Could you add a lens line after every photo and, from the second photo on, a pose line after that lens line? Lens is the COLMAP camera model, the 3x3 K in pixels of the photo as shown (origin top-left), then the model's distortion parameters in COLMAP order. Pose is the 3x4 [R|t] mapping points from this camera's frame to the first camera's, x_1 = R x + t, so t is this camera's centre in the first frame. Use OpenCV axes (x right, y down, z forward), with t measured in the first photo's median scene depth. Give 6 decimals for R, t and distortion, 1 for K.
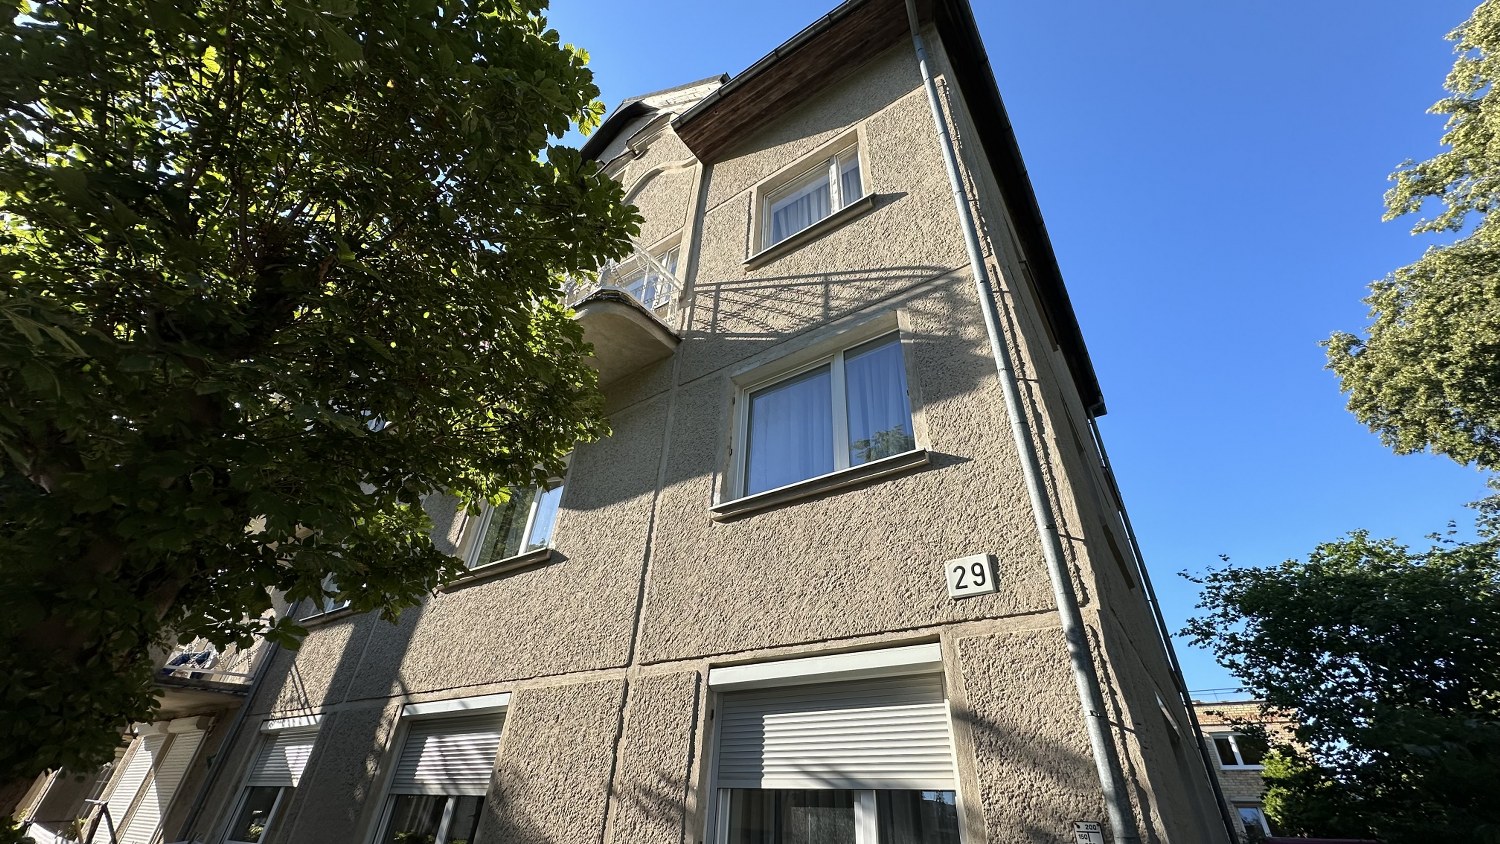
lens RADIAL K [[594.7, 0, 756.8], [0, 594.7, 424.3], [0, 0, 1]] dist [-0.000110, -0.000699]
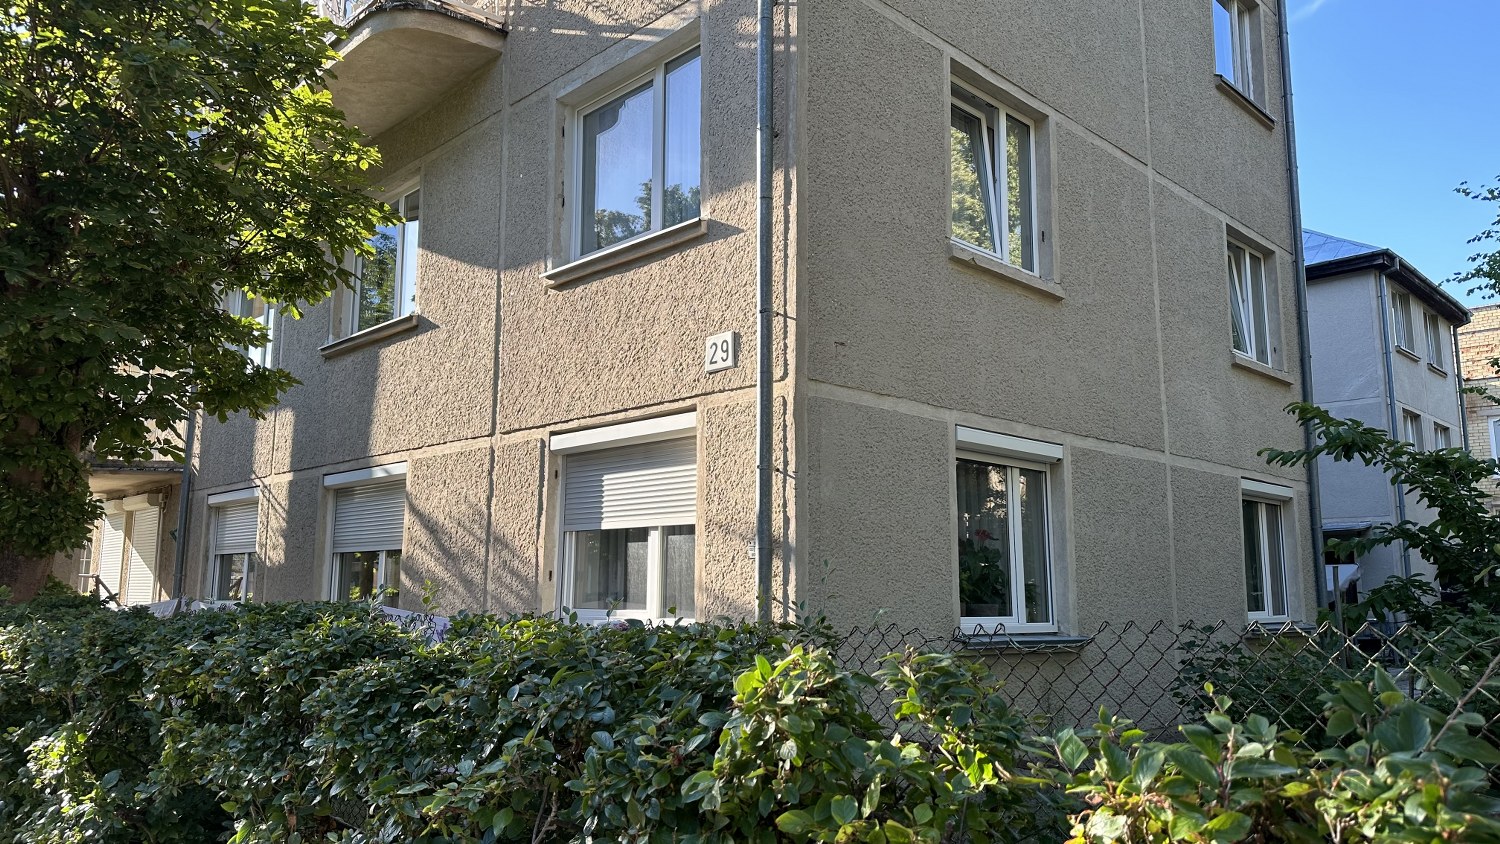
lens RADIAL K [[1045.3, 0, 776.0], [0, 1045.3, 419.4], [0, 0, 1]] dist [0.179202, -0.270148]
pose [[0.980967, -0.071811, -0.180406, 0.631600], [0.143059, 0.895505, 0.421431, -0.337636], [0.131291, -0.439219, 0.888735, -0.584669]]
